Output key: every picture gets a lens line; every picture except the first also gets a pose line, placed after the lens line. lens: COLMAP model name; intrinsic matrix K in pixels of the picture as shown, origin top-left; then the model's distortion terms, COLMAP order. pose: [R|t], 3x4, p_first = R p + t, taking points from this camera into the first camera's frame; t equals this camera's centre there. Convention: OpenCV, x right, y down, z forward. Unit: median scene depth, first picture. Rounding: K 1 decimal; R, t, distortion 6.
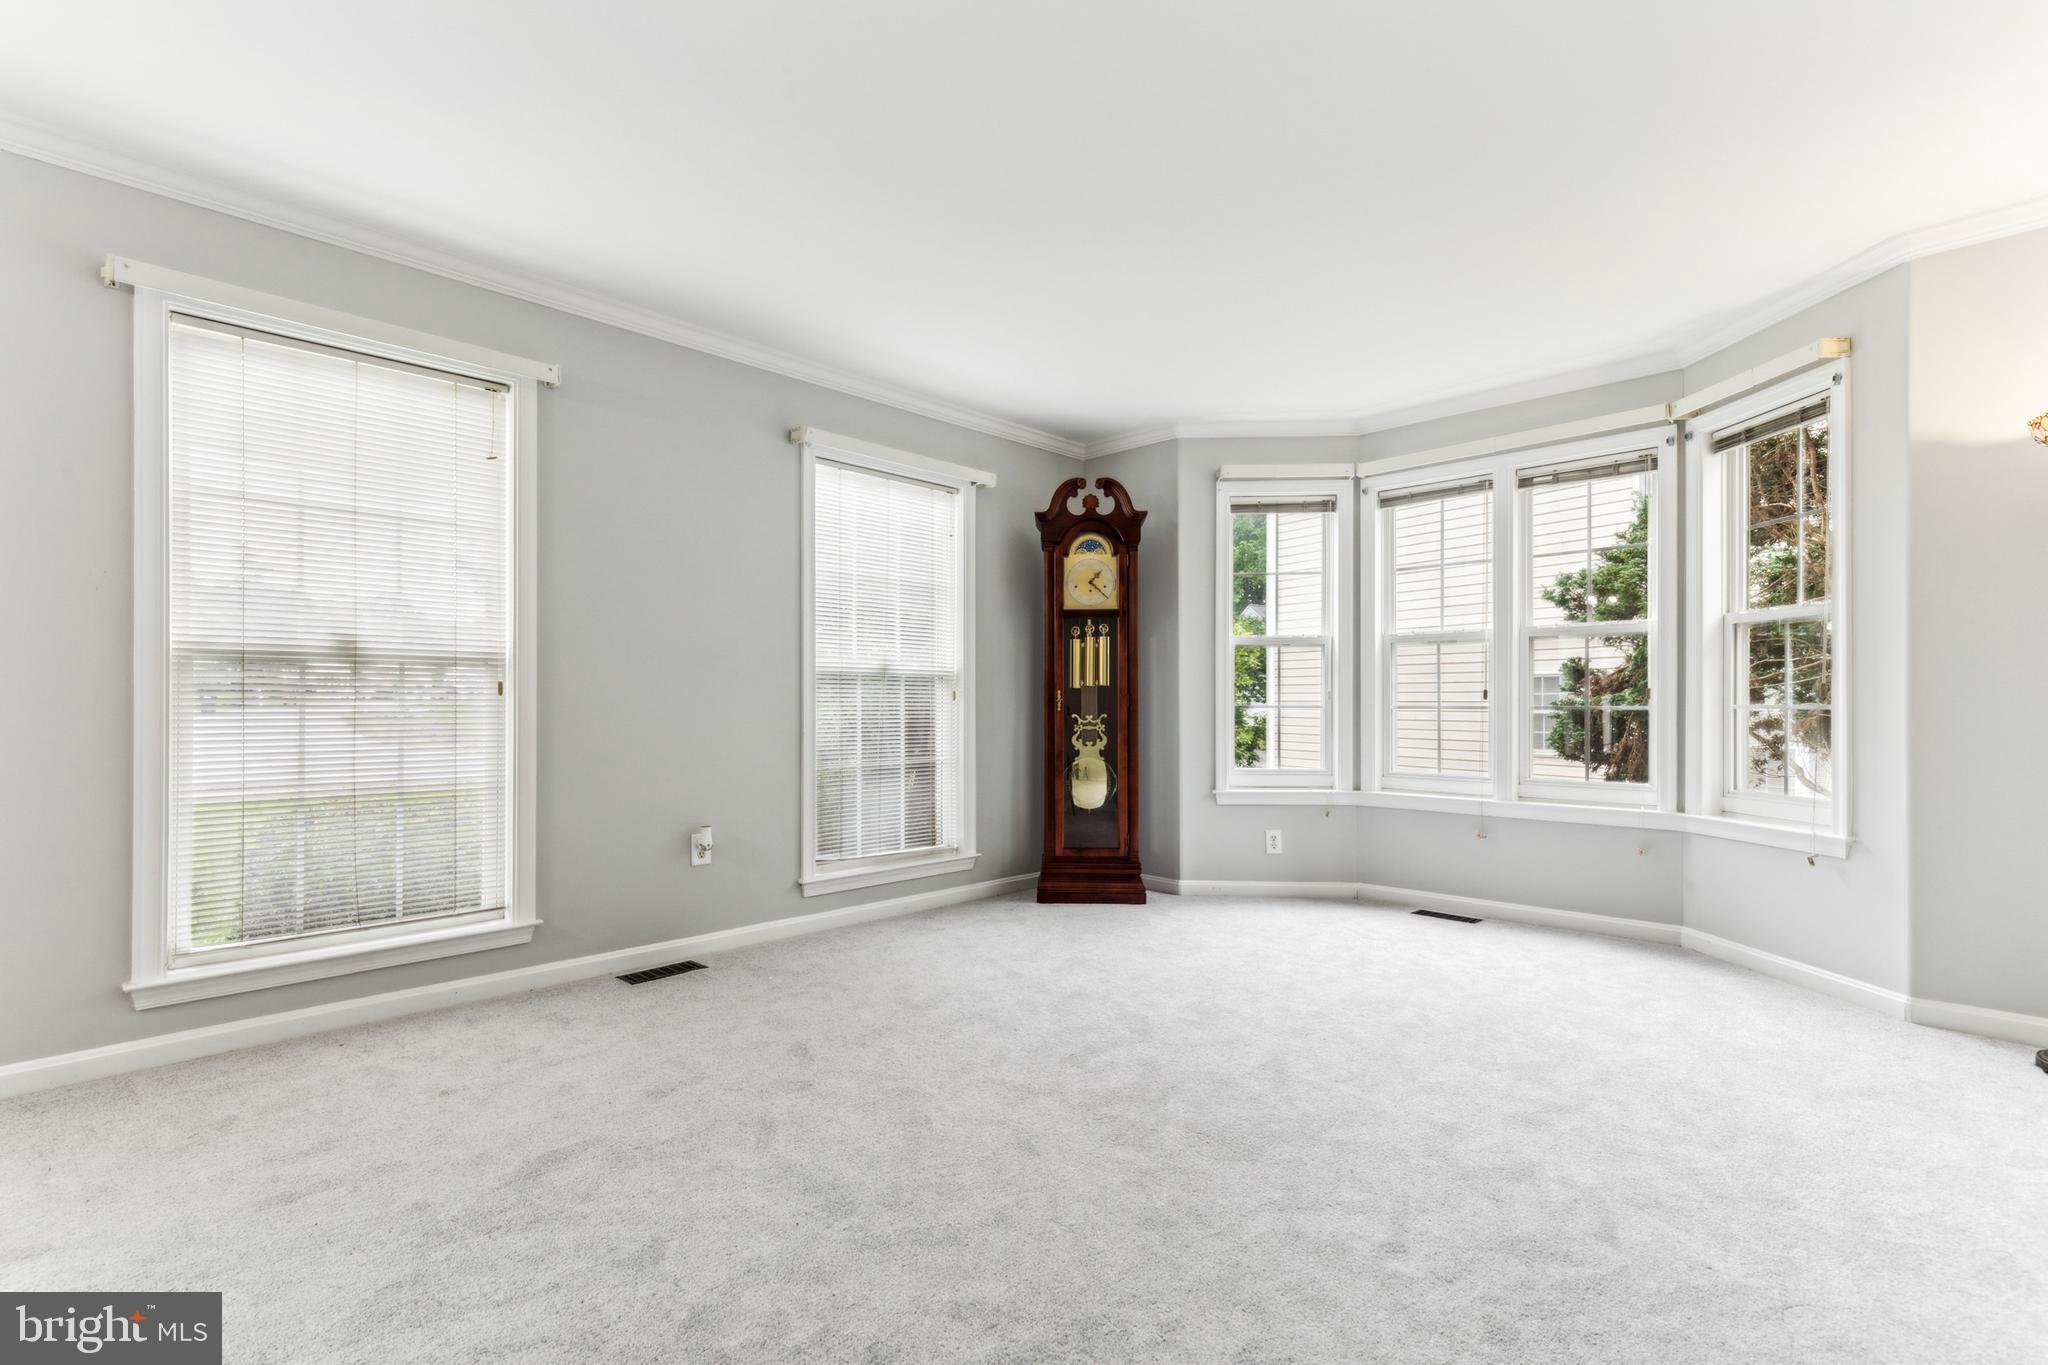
lens RADIAL K [[930.3, 0, 1016.2], [0, 930.3, 709.5], [0, 0, 1]] dist [0.001212, -0.000680]
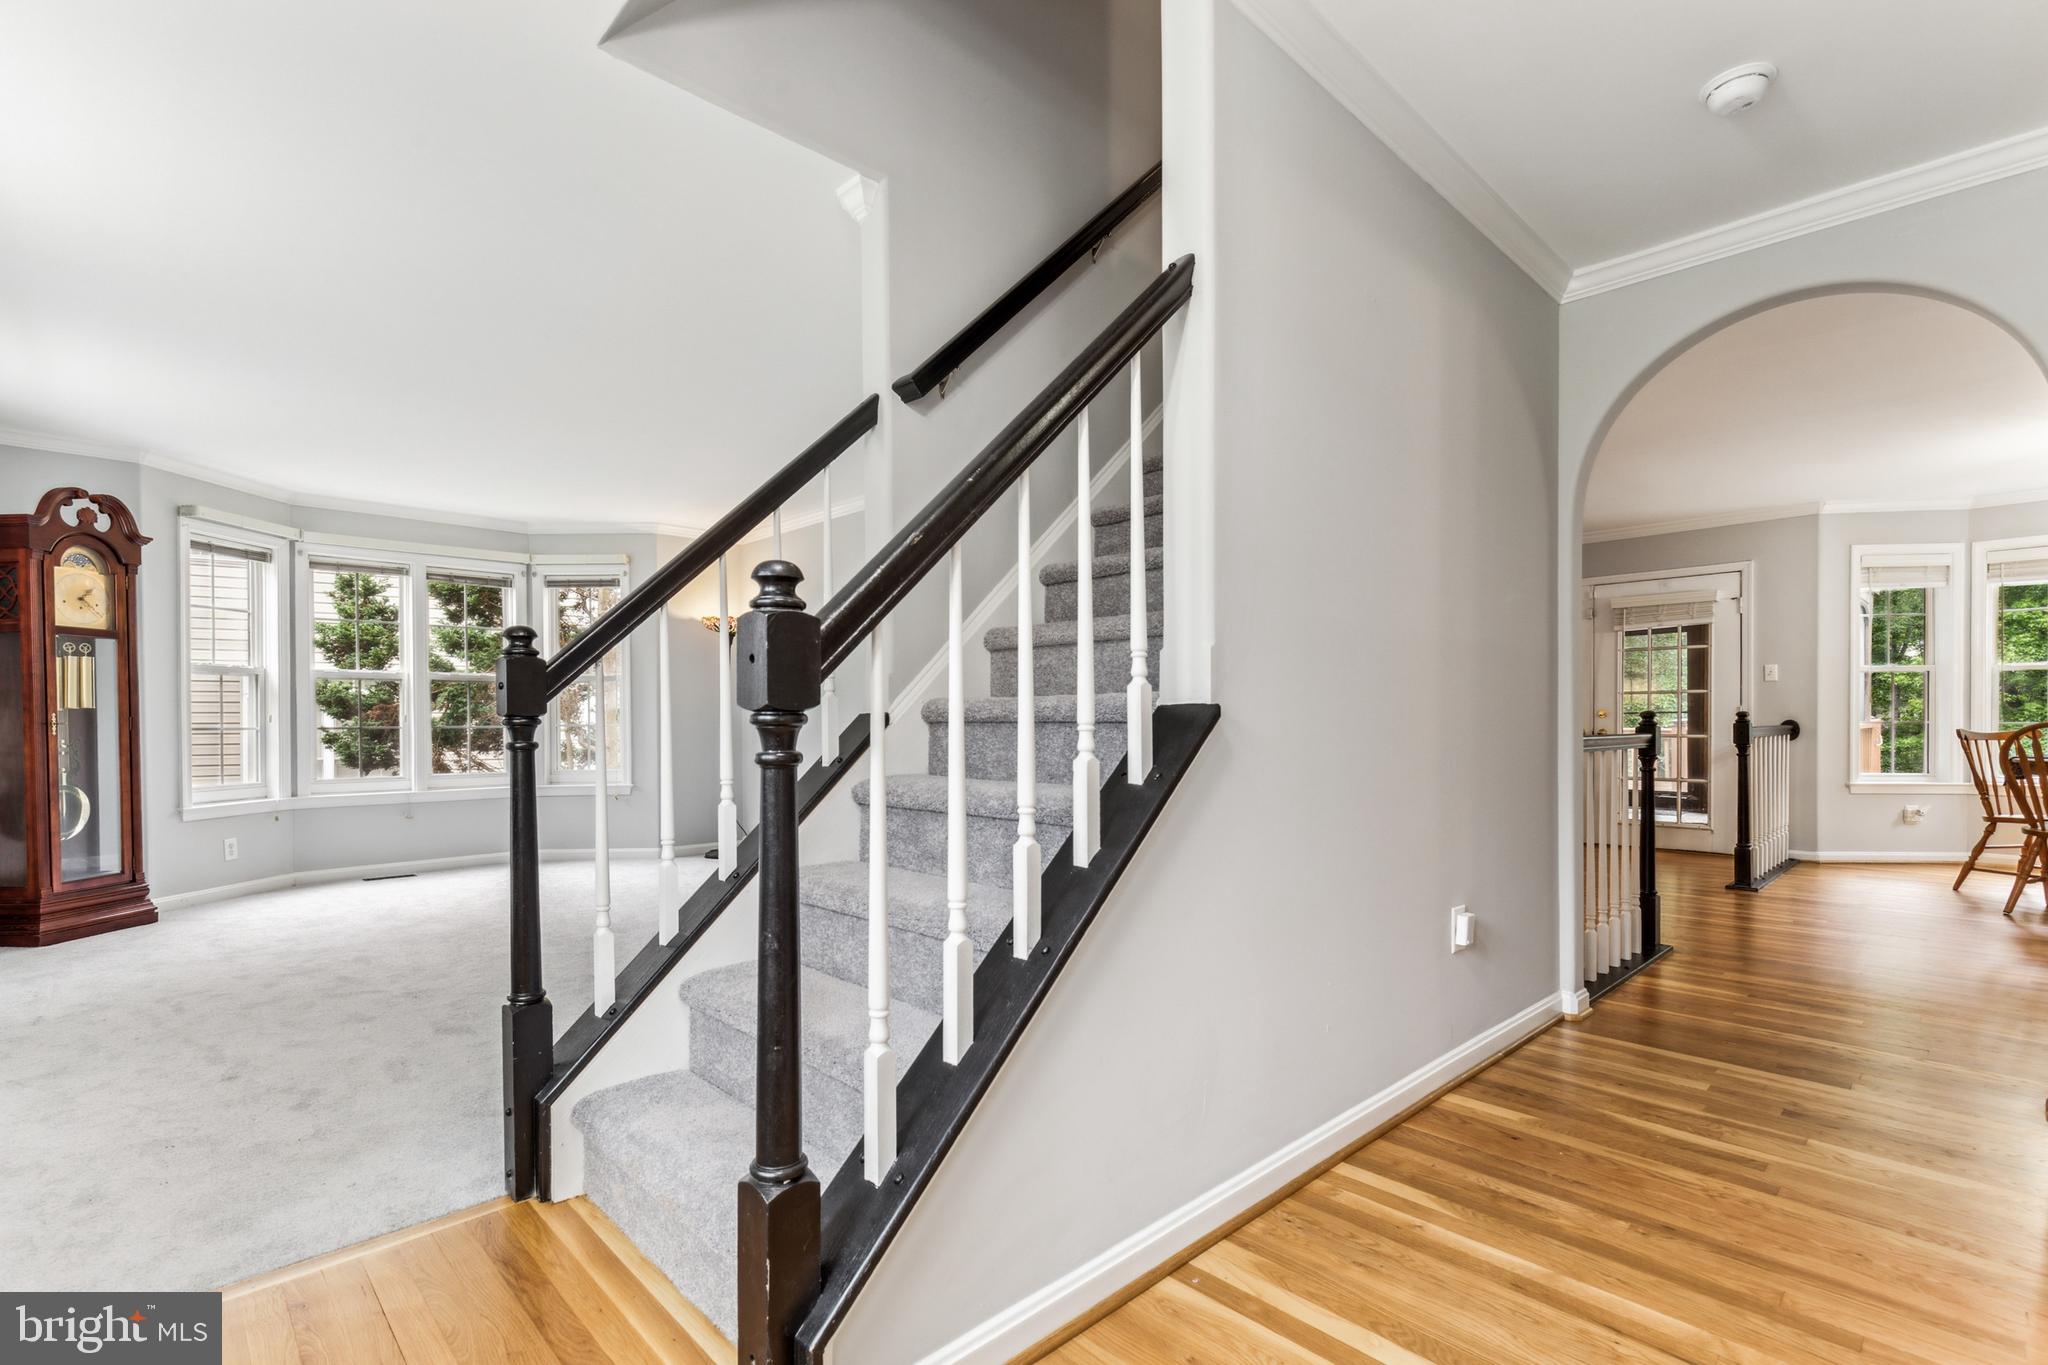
lens RADIAL K [[947.7, 0, 1021.3], [0, 947.7, 739.4], [0, 0, 1]] dist [0.000919, -0.000089]
pose [[0.024407, -0.018543, 0.999530, -0.867696], [0.013878, 0.999738, 0.018208, 0.002661], [-0.999606, 0.013427, 0.024658, 0.018886]]
